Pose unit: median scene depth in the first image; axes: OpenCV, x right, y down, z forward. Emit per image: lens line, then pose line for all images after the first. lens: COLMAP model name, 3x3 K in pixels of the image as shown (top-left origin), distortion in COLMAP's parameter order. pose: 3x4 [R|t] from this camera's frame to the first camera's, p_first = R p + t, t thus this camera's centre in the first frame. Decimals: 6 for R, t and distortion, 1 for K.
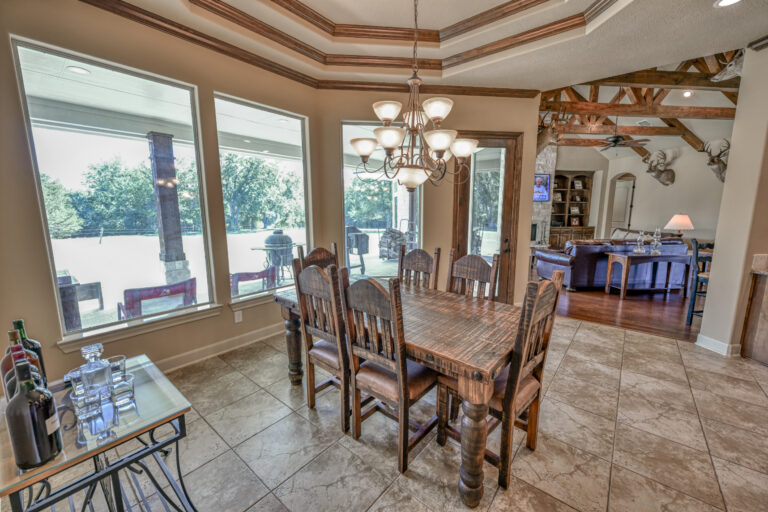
lens RADIAL K [[308.3, 0, 384.0], [0, 308.3, 256.0], [0, 0, 1]] dist [-0.000694, -0.000029]
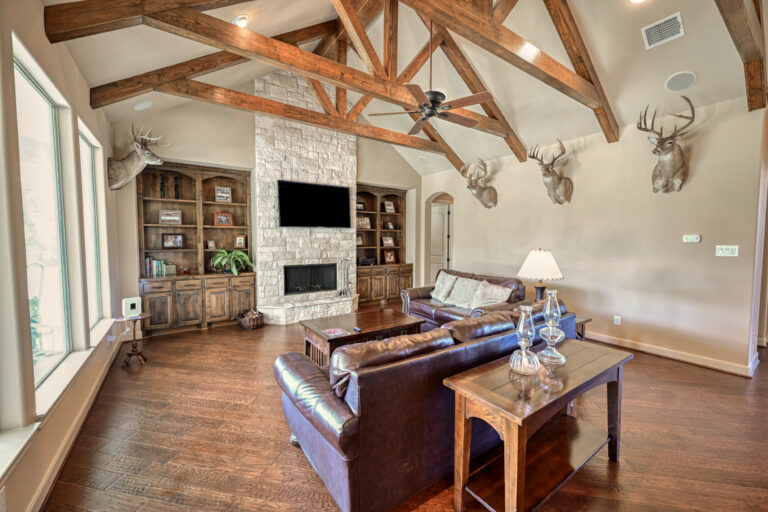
lens RADIAL K [[308.3, 0, 384.0], [0, 308.3, 256.0], [0, 0, 1]] dist [-0.000694, -0.000029]
pose [[0.876366, -0.027546, 0.480857, 0.270721], [0.075242, 0.993936, -0.080191, -0.059493], [-0.475731, 0.106458, 0.873124, 0.389735]]
